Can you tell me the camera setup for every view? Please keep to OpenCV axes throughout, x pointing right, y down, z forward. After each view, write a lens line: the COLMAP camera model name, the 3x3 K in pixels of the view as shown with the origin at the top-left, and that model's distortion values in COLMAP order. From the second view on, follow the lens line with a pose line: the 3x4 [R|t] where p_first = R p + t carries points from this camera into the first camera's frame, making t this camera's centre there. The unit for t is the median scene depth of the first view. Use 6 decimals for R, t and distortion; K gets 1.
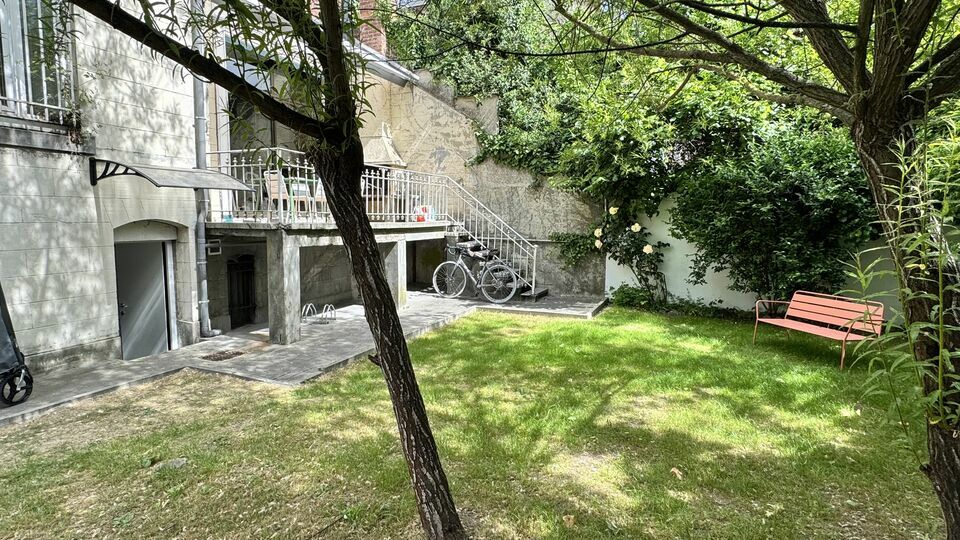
lens RADIAL K [[510.2, 0, 480.0], [0, 510.2, 270.0], [0, 0, 1]] dist [-0.002152, 0.001643]
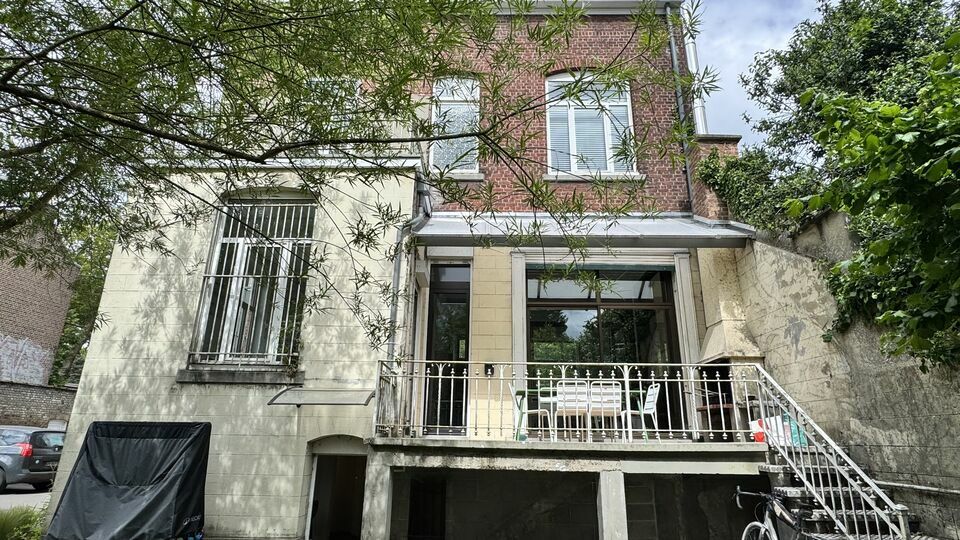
lens RADIAL K [[510.2, 0, 480.0], [0, 510.2, 270.0], [0, 0, 1]] dist [-0.002152, 0.001643]
pose [[0.371327, -0.295260, -0.880306, 0.596716], [-0.108019, 0.927917, -0.356793, -0.062940], [0.922198, 0.227577, 0.312667, 0.797217]]
